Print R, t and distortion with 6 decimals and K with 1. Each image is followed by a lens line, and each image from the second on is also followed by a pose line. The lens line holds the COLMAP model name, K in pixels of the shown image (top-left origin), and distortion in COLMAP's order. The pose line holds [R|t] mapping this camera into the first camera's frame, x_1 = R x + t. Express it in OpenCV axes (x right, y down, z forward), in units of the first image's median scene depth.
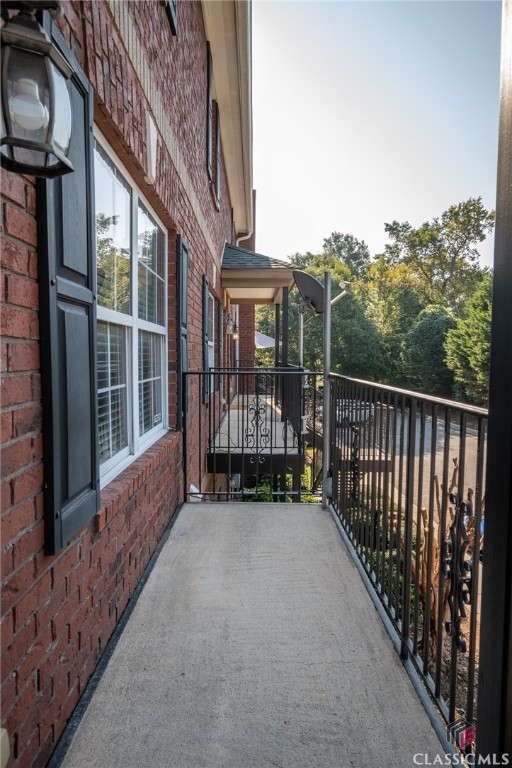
lens RADIAL K [[440.1, 0, 257.9], [0, 440.1, 382.4], [0, 0, 1]] dist [-0.000616, 0.000482]
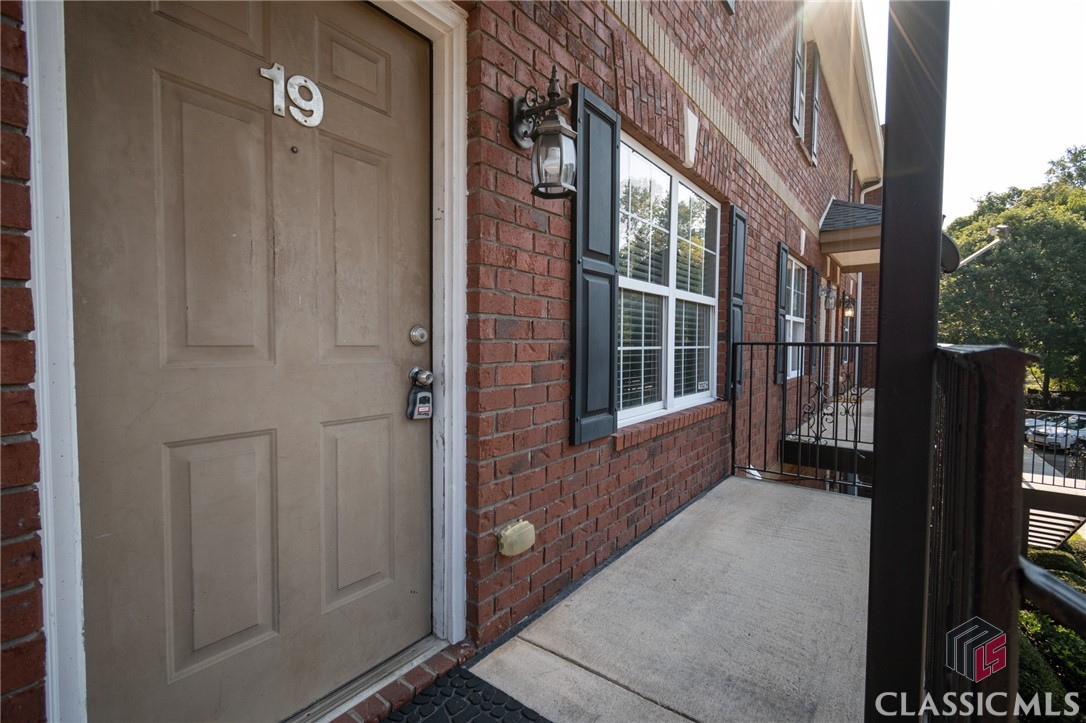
lens RADIAL K [[498.0, 0, 543.3], [0, 498.0, 362.3], [0, 0, 1]] dist [0.010020, -0.001629]
pose [[0.788711, 0.021116, -0.614401, 0.242674], [-0.039087, 0.999110, -0.015838, 0.073524], [0.613520, 0.036507, 0.788835, -0.200651]]
